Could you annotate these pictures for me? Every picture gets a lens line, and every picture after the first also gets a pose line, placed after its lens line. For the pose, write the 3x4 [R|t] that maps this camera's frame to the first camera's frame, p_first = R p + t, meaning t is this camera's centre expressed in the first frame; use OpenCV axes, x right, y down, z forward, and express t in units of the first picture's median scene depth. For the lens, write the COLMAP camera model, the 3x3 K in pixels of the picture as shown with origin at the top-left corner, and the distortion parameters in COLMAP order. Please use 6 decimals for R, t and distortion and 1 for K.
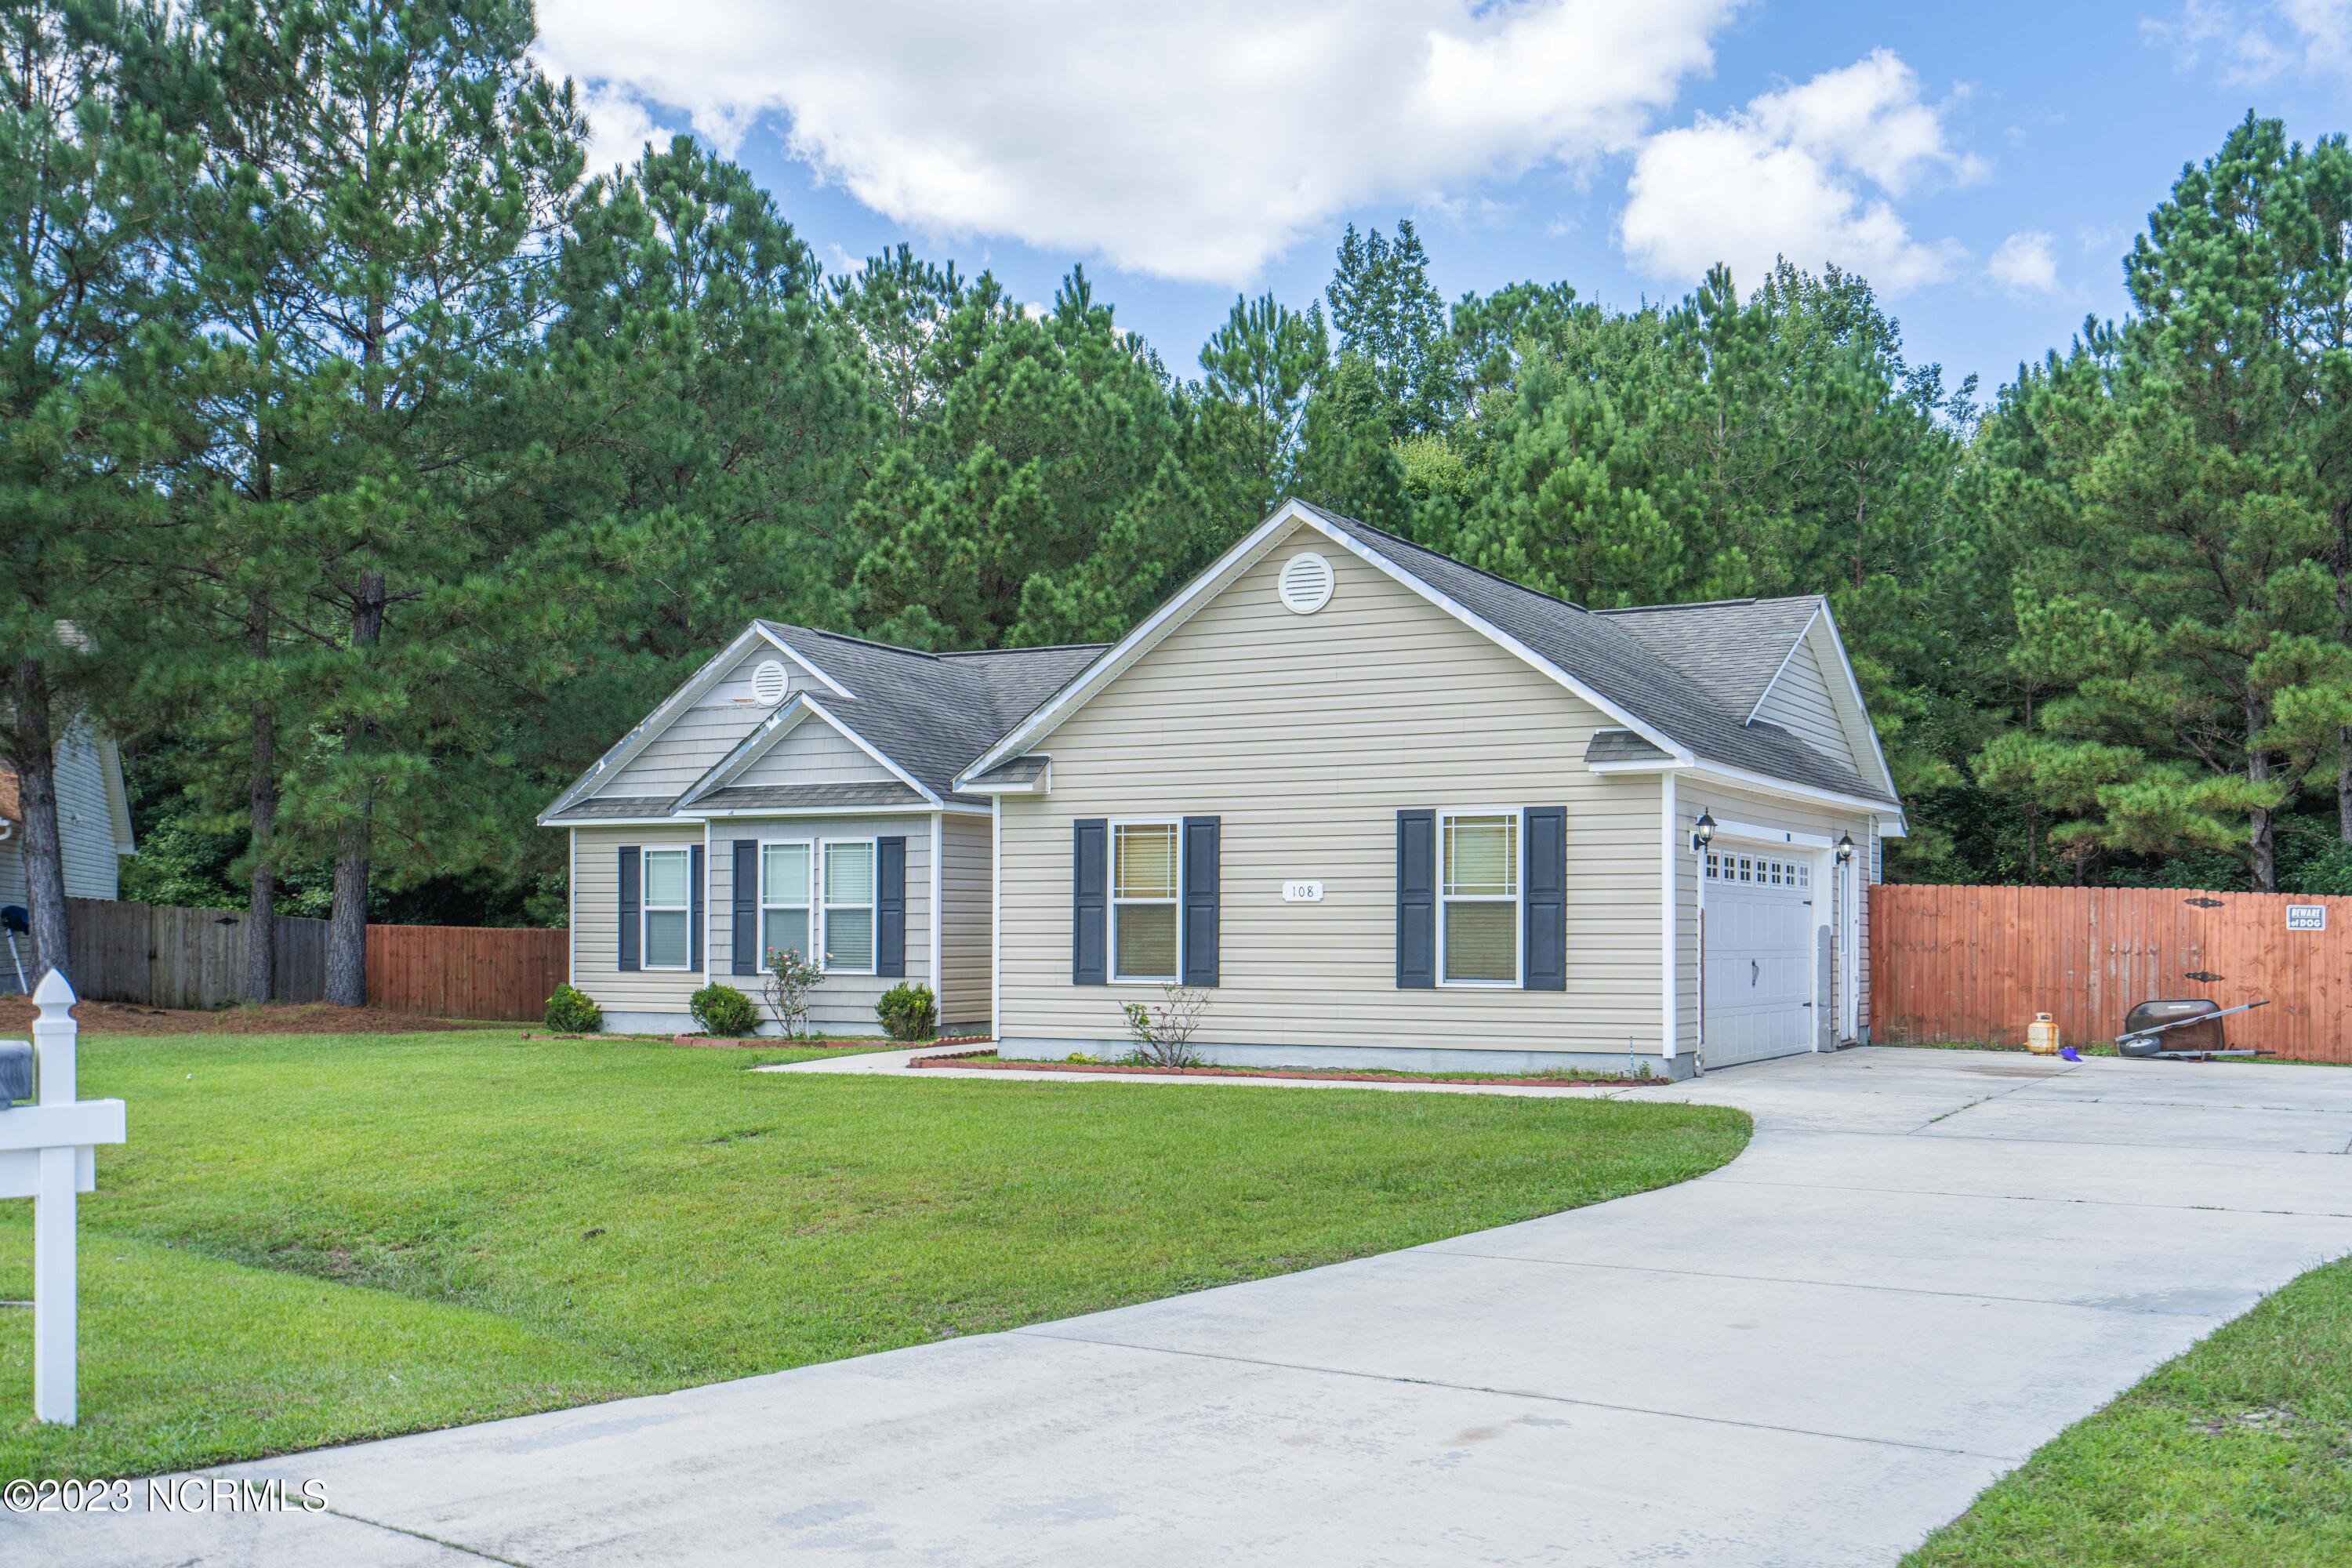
lens RADIAL K [[2361.5, 0, 1231.5], [0, 2361.5, 944.2], [0, 0, 1]] dist [0.016110, 0.000000]
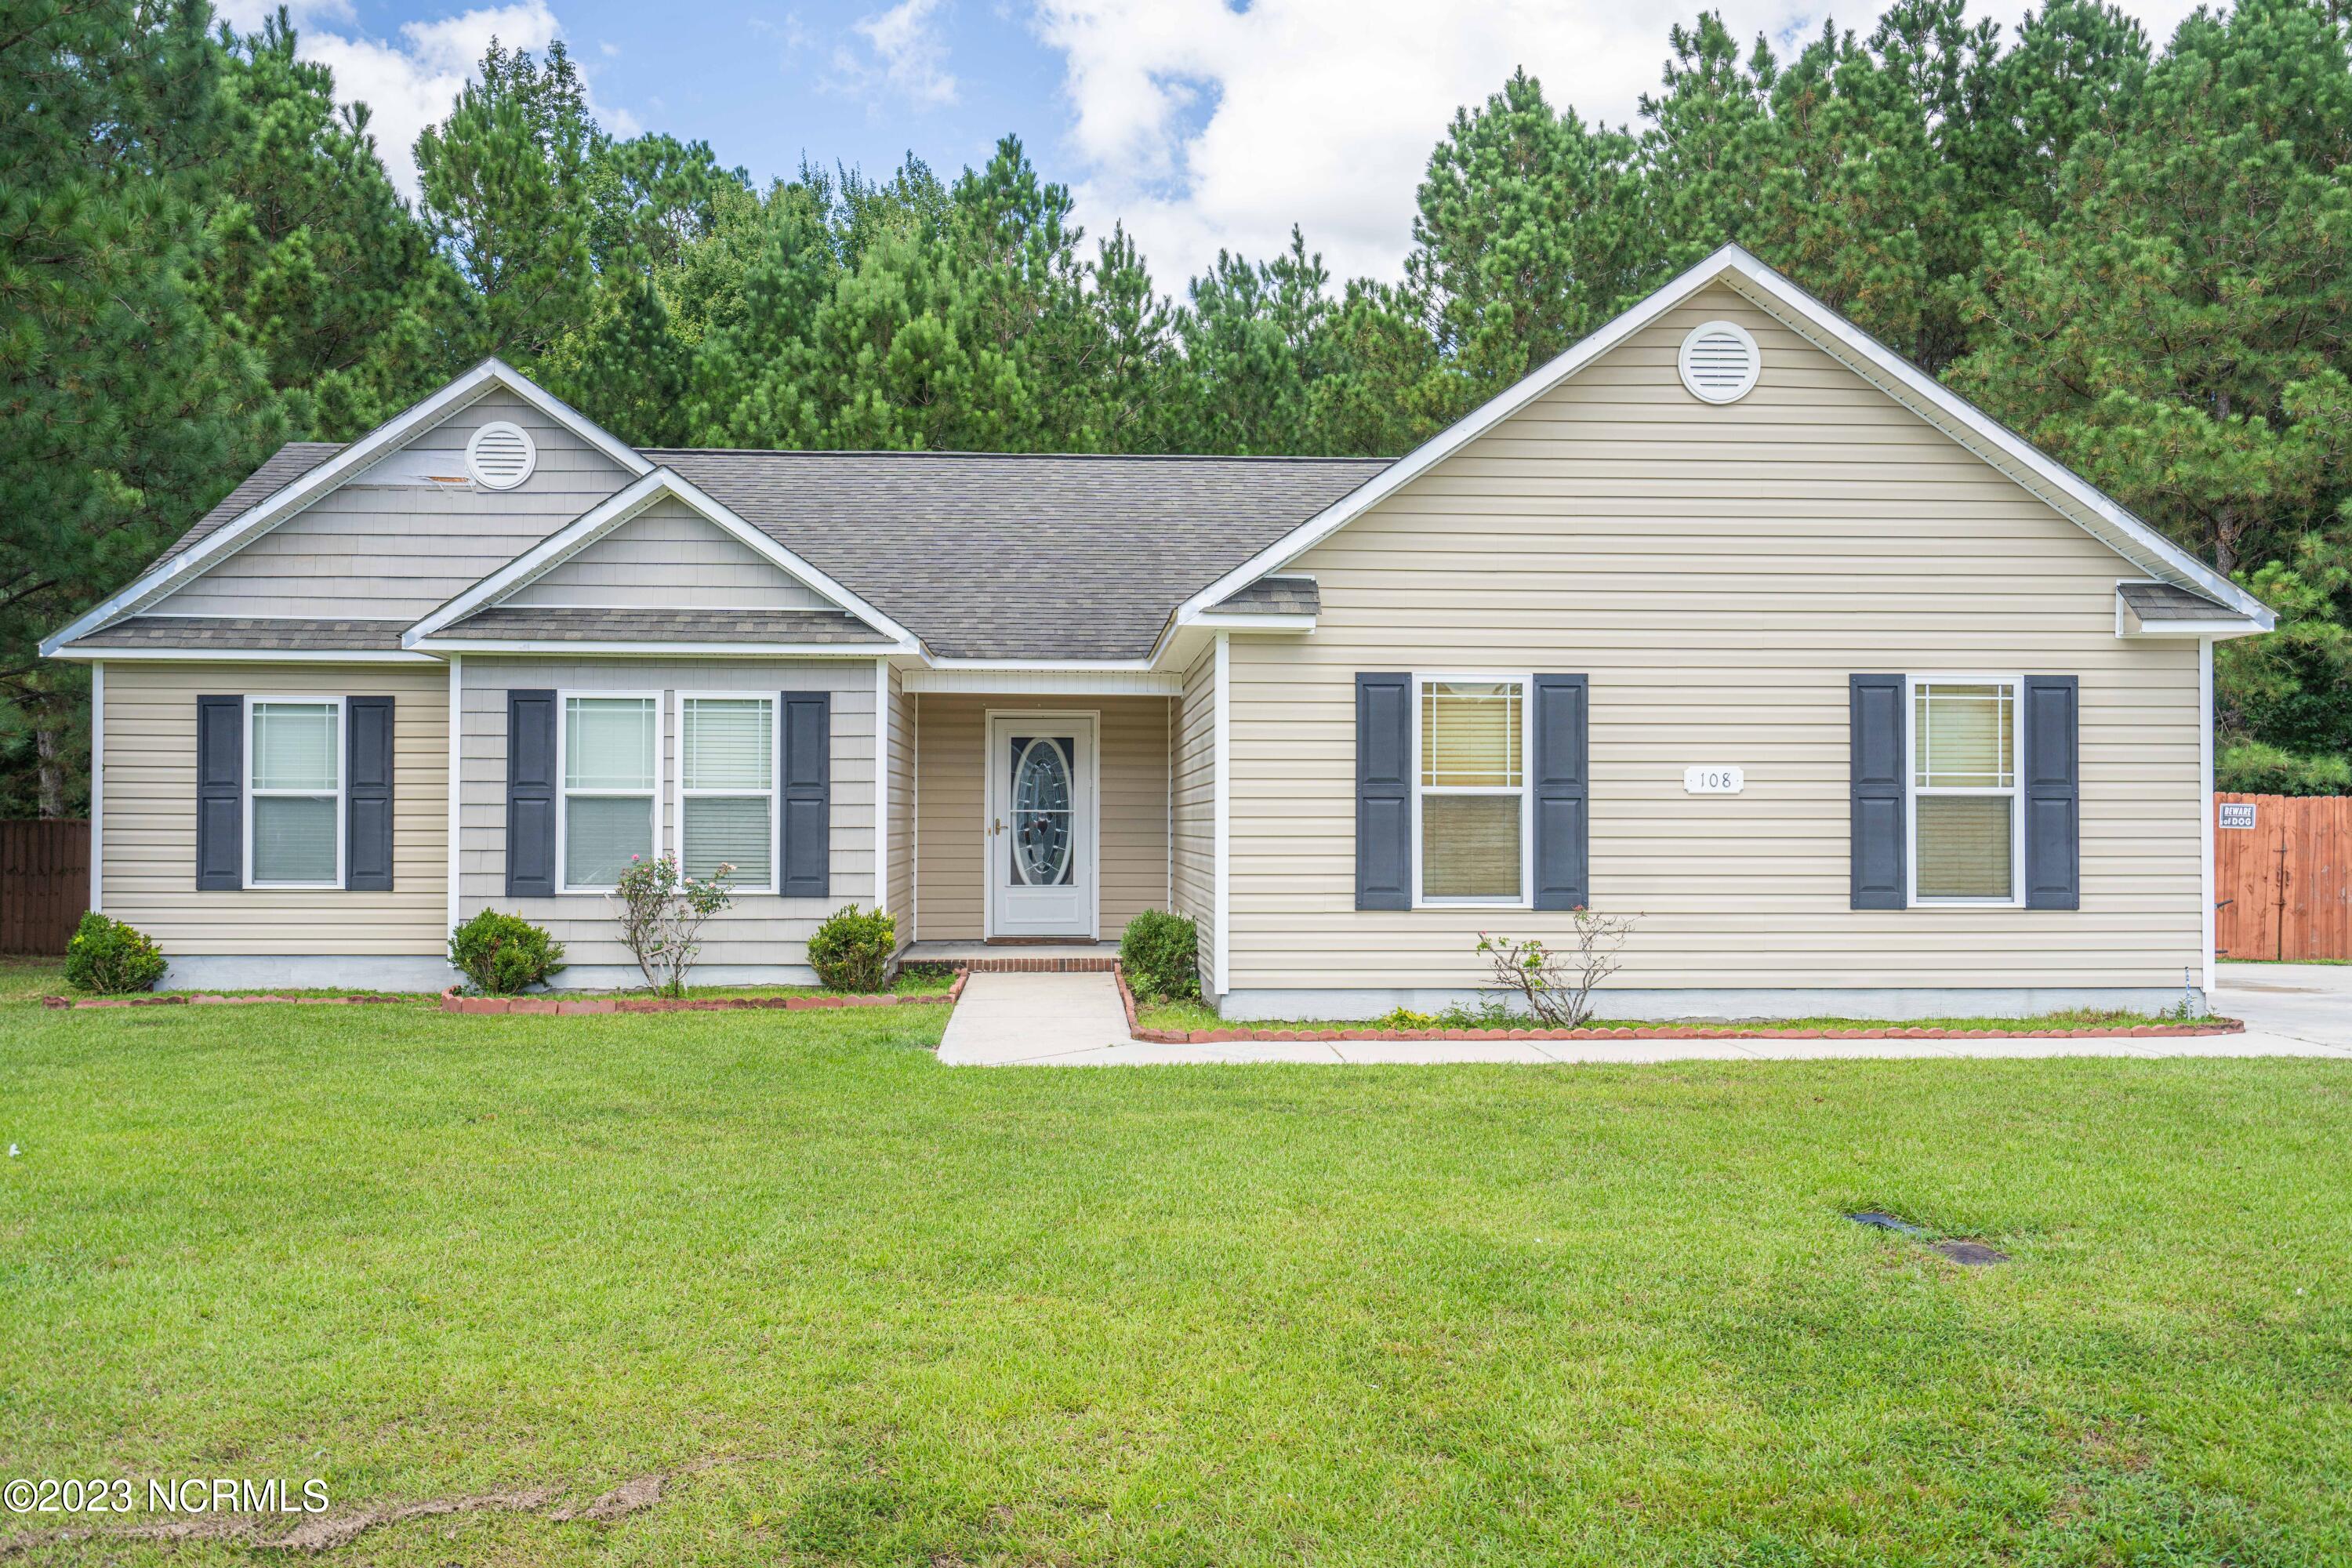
lens RADIAL K [[2169.3, 0, 1185.8], [0, 2169.3, 781.0], [0, 0, 1]] dist [0.012457, 0.000000]
pose [[0.857556, 0.010645, 0.514281, -0.434039], [0.000737, 0.999759, -0.021923, -0.006724], [-0.514391, 0.019179, 0.857341, 0.476090]]
